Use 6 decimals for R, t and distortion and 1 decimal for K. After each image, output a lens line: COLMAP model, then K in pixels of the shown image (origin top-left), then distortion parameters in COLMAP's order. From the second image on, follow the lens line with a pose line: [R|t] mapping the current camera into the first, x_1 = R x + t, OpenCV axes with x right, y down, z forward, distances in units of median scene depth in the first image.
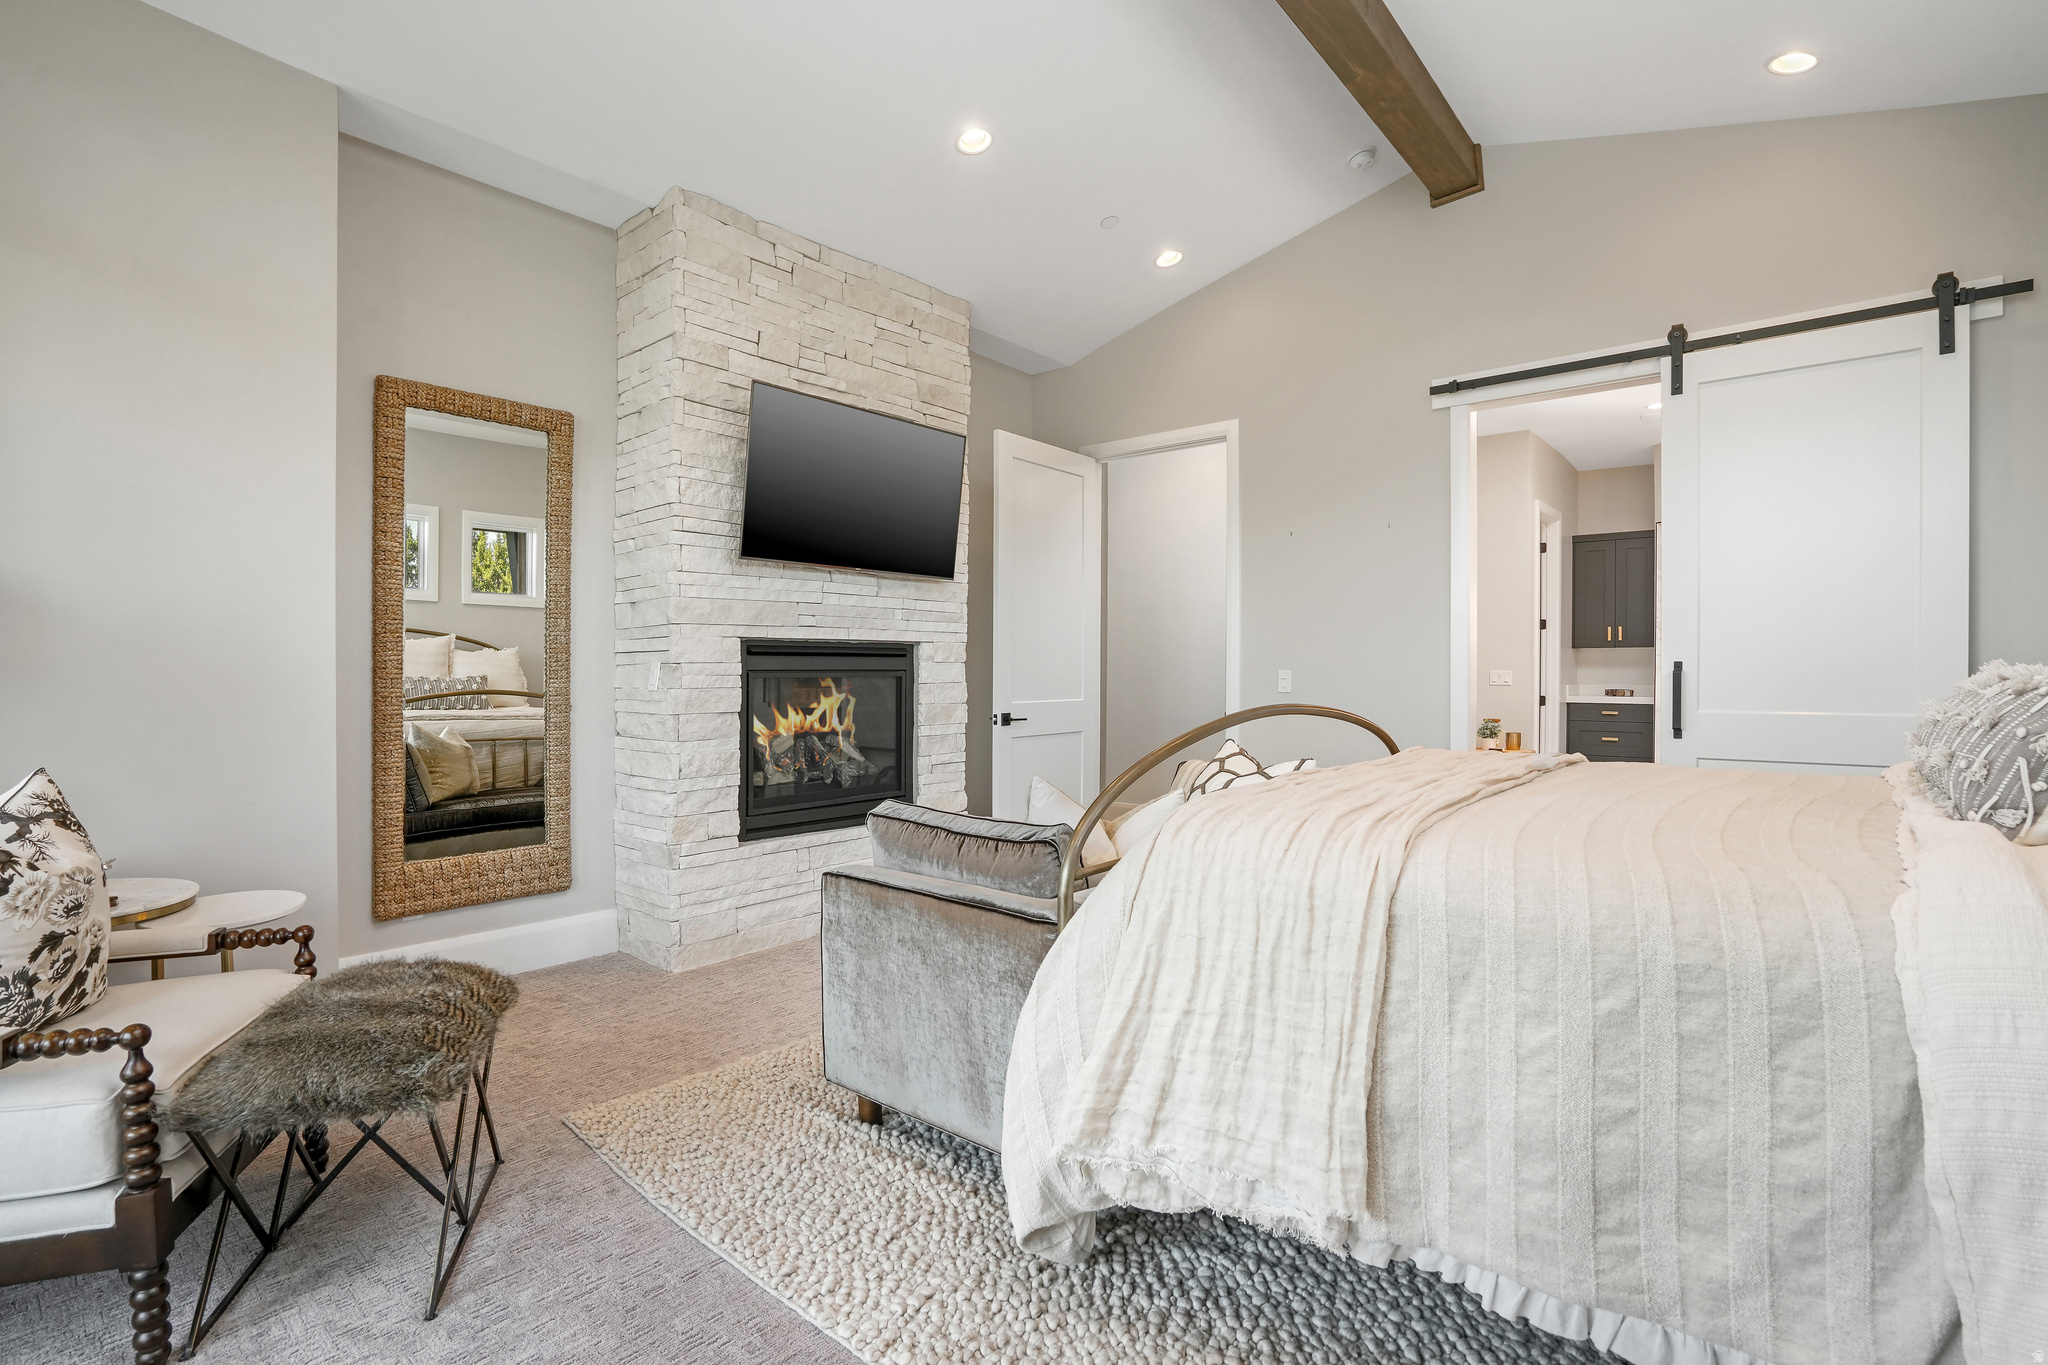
lens RADIAL K [[968.2, 0, 1024.0], [0, 968.2, 682.5], [0, 0, 1]] dist [-0.000220, 0.000562]
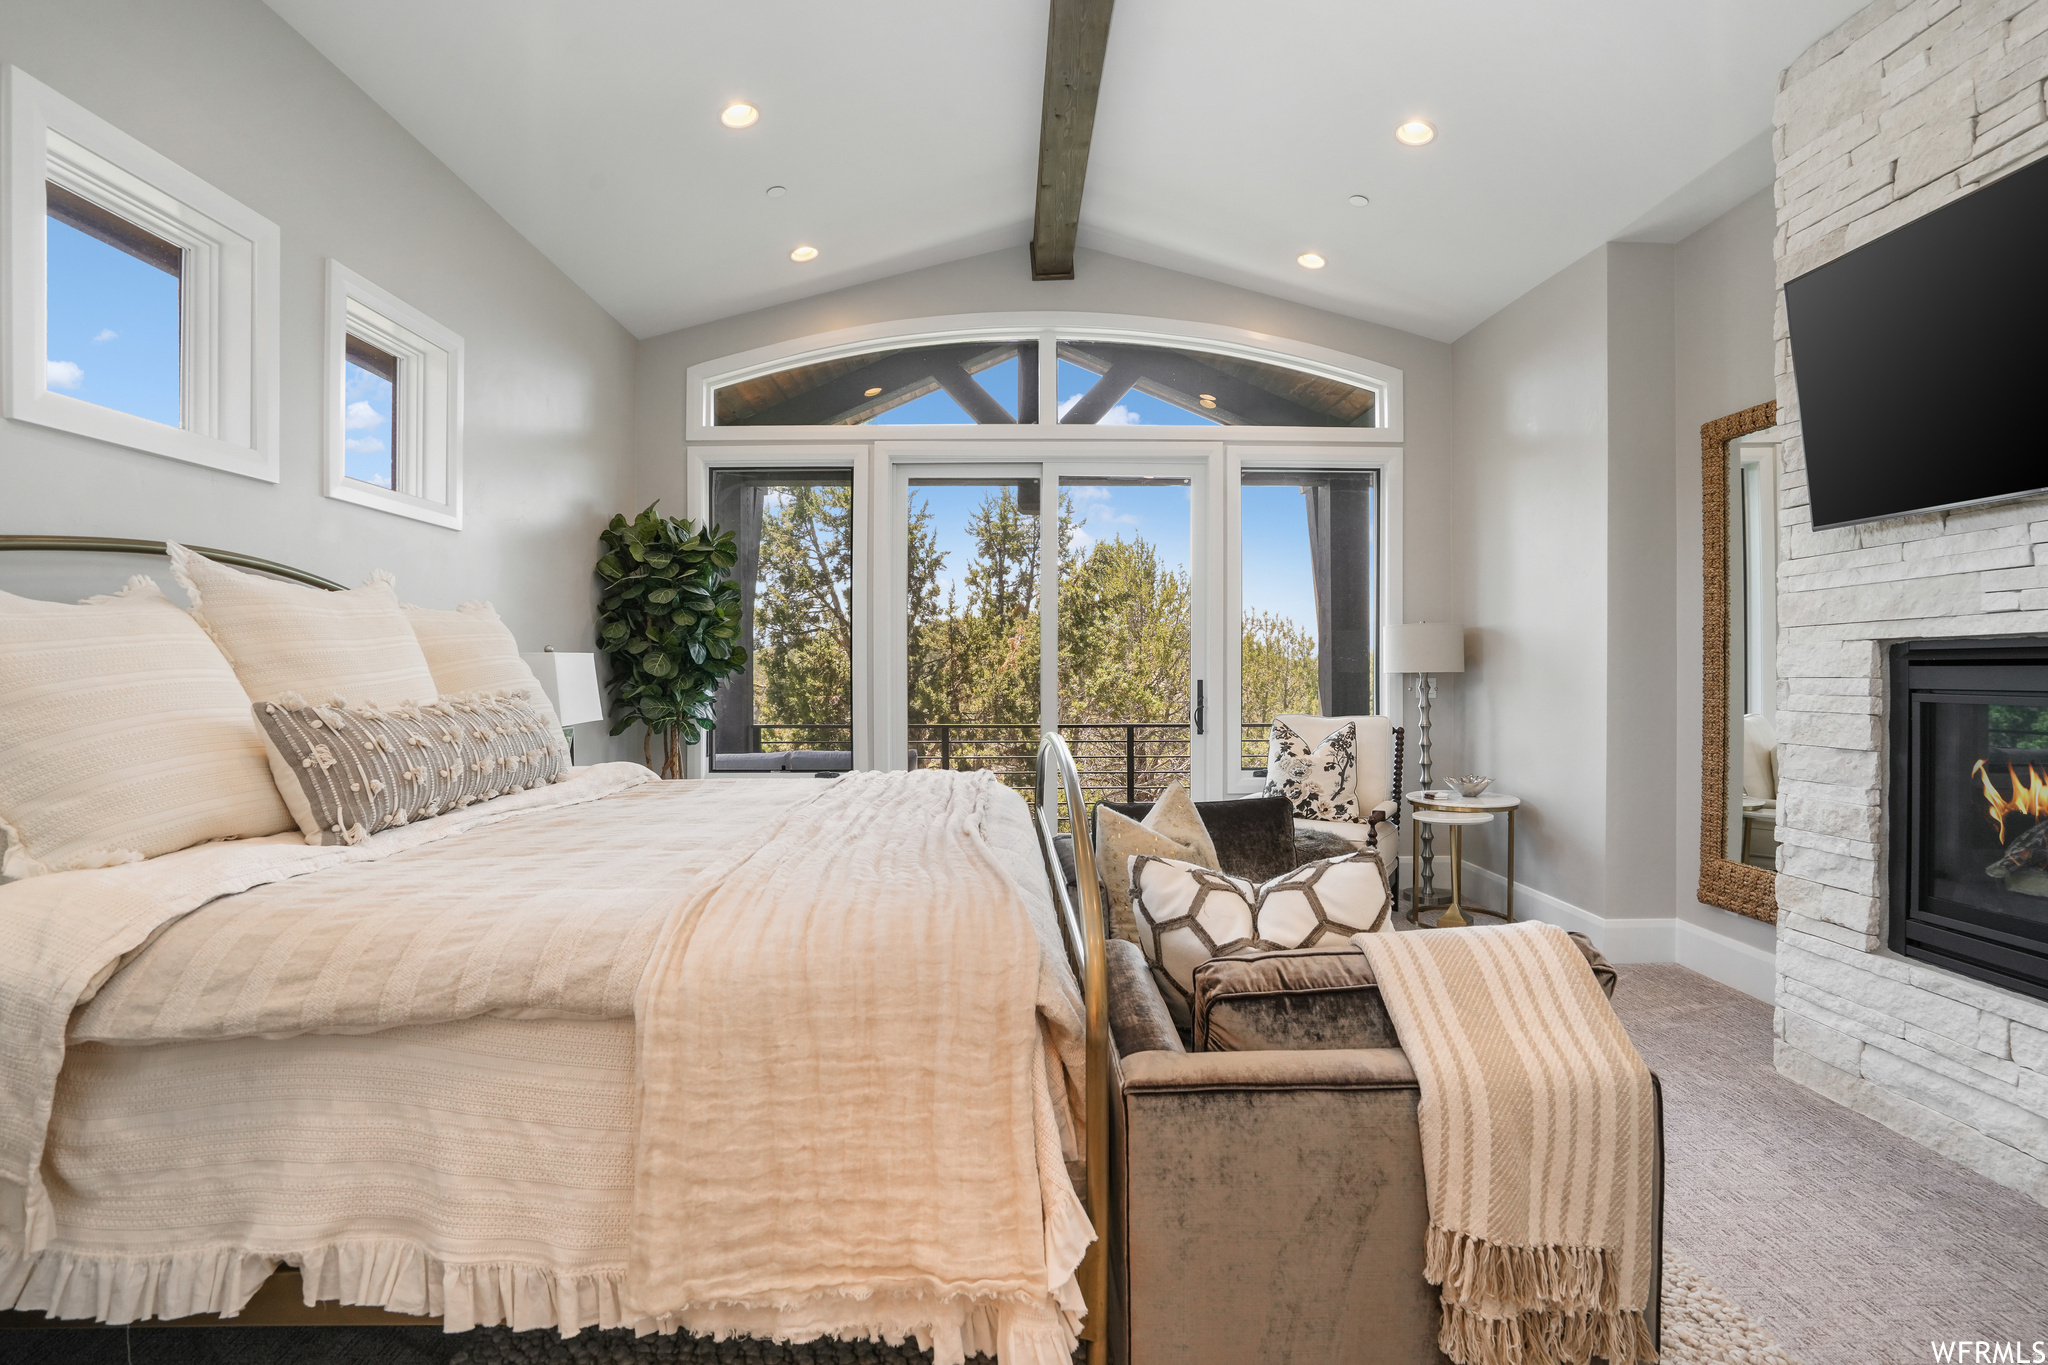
lens RADIAL K [[968.2, 0, 1024.0], [0, 968.2, 682.5], [0, 0, 1]] dist [-0.000220, 0.000562]
pose [[-0.750286, 0.005831, -0.661088, 0.594104], [-0.009349, 0.999768, 0.019429, -0.025012], [0.661047, 0.020758, -0.750057, 1.126187]]
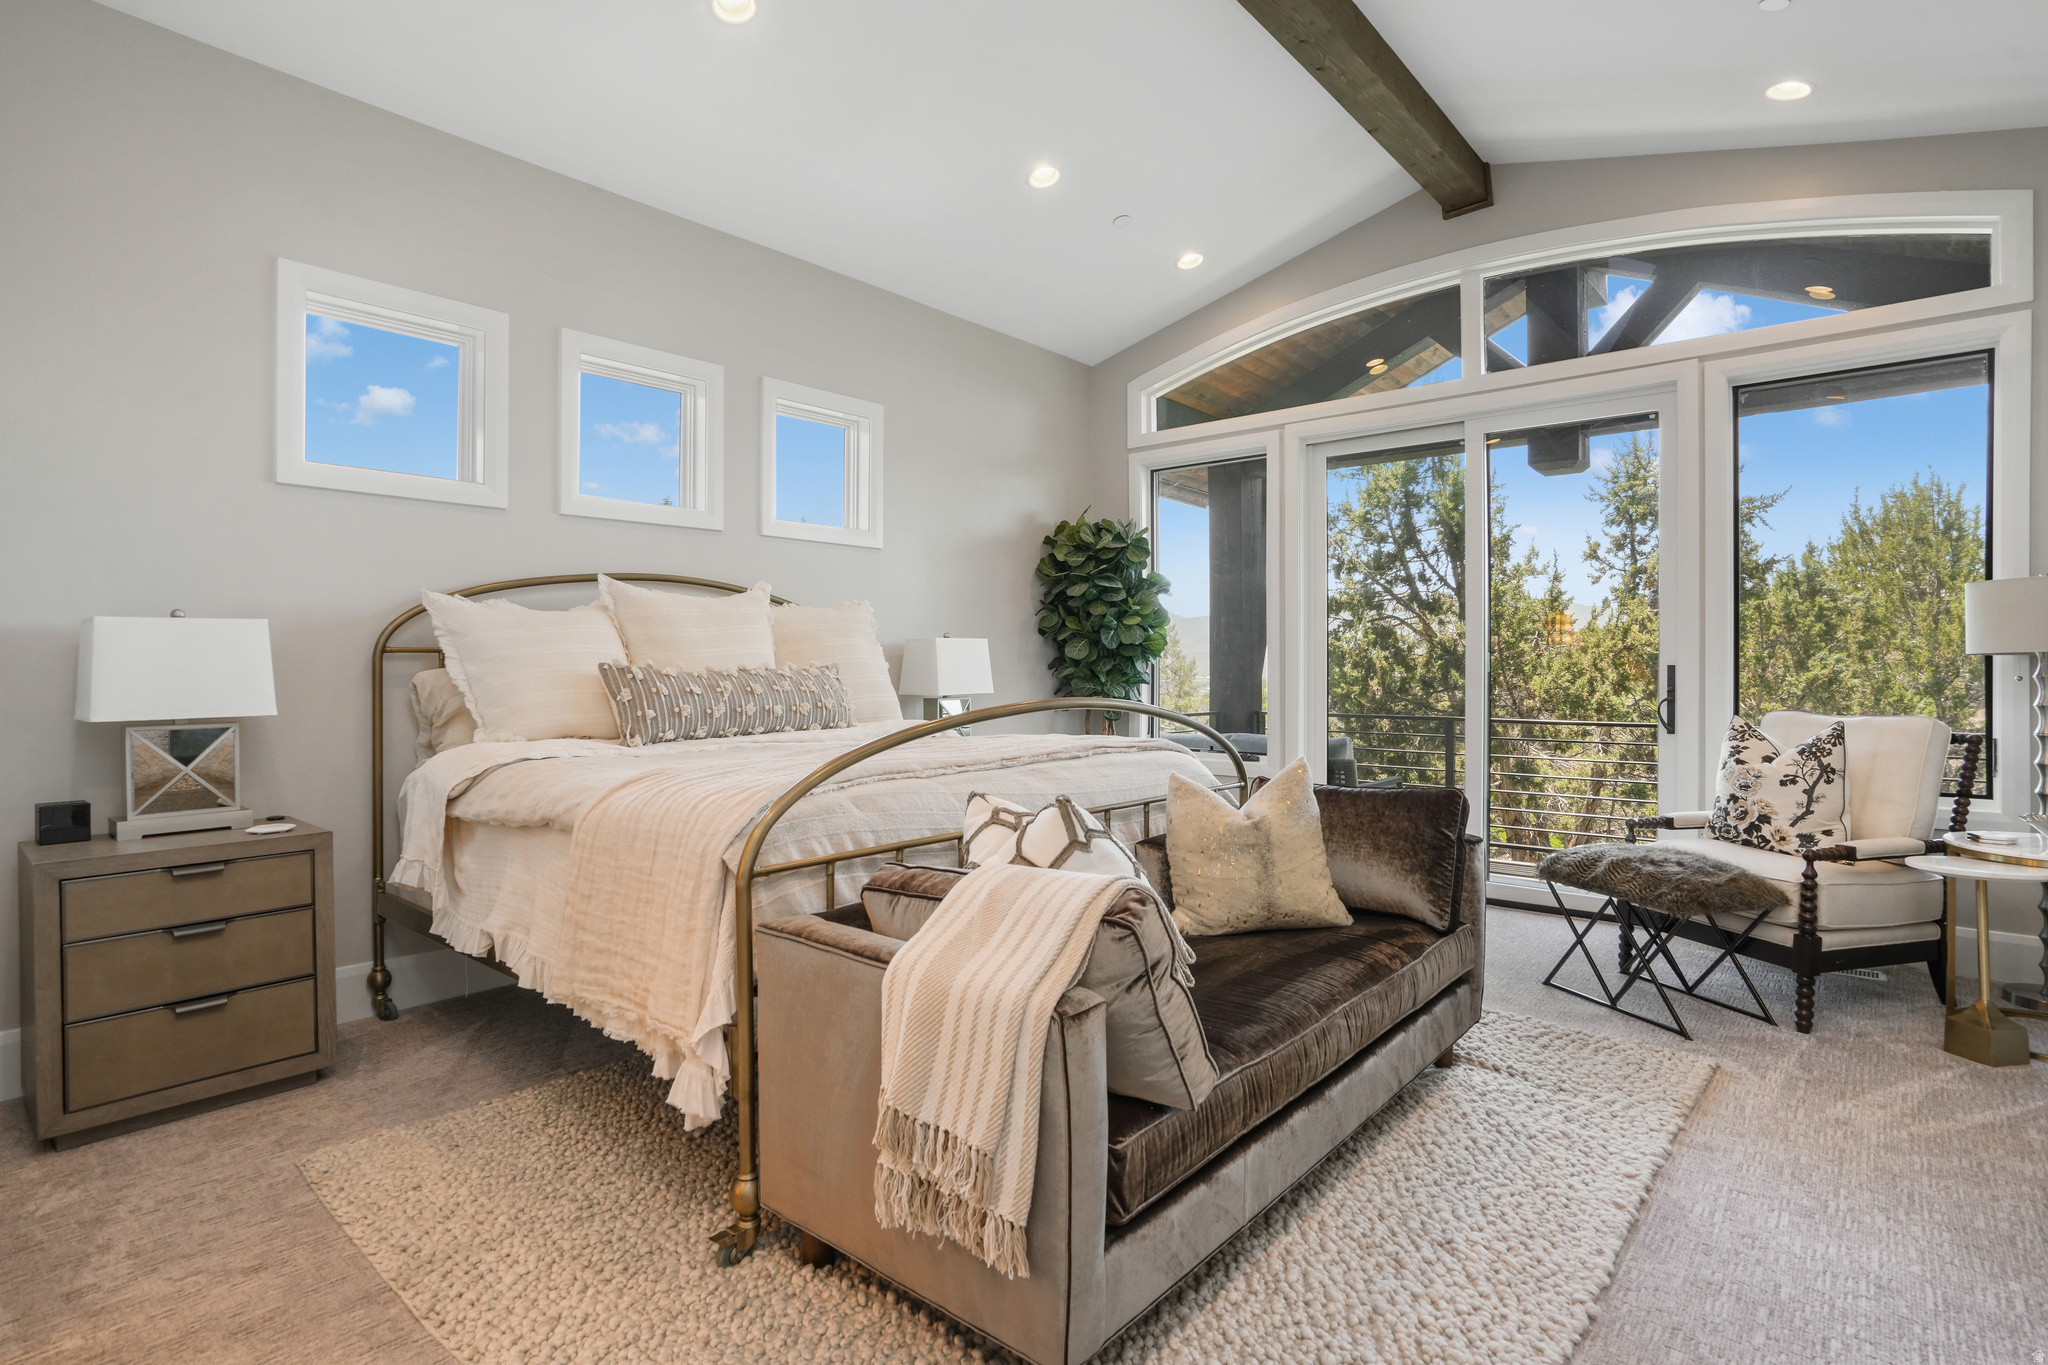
lens RADIAL K [[1017.7, 0, 1024.0], [0, 1017.7, 682.5], [0, 0, 1]] dist [-0.001566, 0.041252]
pose [[-0.999160, -0.005405, -0.040629, 0.263196], [-0.006592, 0.999554, 0.029138, -0.013902], [0.040454, 0.029382, -0.998749, 1.385913]]
